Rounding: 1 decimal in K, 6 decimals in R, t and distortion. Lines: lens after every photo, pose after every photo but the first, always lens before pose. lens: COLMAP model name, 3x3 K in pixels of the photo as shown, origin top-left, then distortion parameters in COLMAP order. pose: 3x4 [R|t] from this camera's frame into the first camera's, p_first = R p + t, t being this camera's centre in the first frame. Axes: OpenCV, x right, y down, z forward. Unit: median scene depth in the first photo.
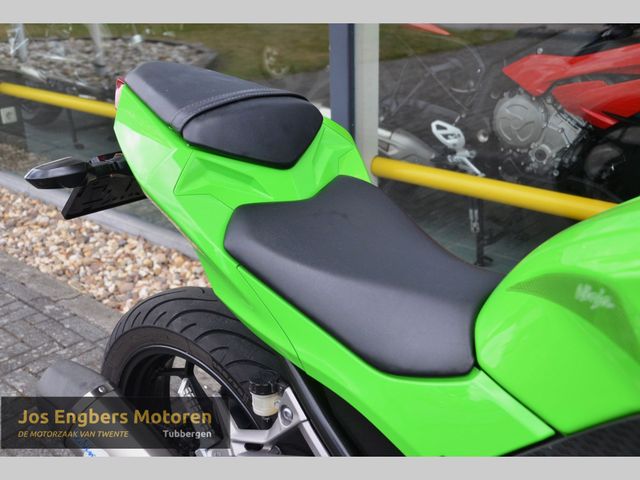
lens RADIAL K [[696.9, 0, 320.7], [0, 696.9, 239.2], [0, 0, 1]] dist [-0.000570, 0.000000]
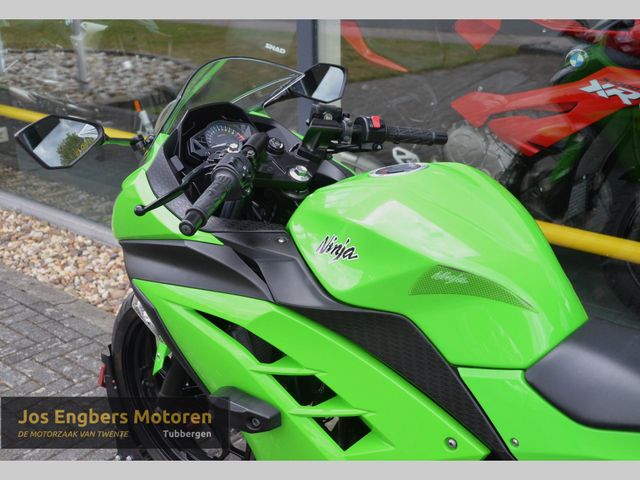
lens RADIAL K [[830.9, 0, 319.1], [0, 830.9, 241.5], [0, 0, 1]] dist [0.073934, 0.000000]
pose [[0.999916, 0.008643, -0.009706, 0.048446], [-0.009032, 0.999130, -0.040706, 0.034697], [0.009345, 0.040790, 0.999124, -0.303969]]
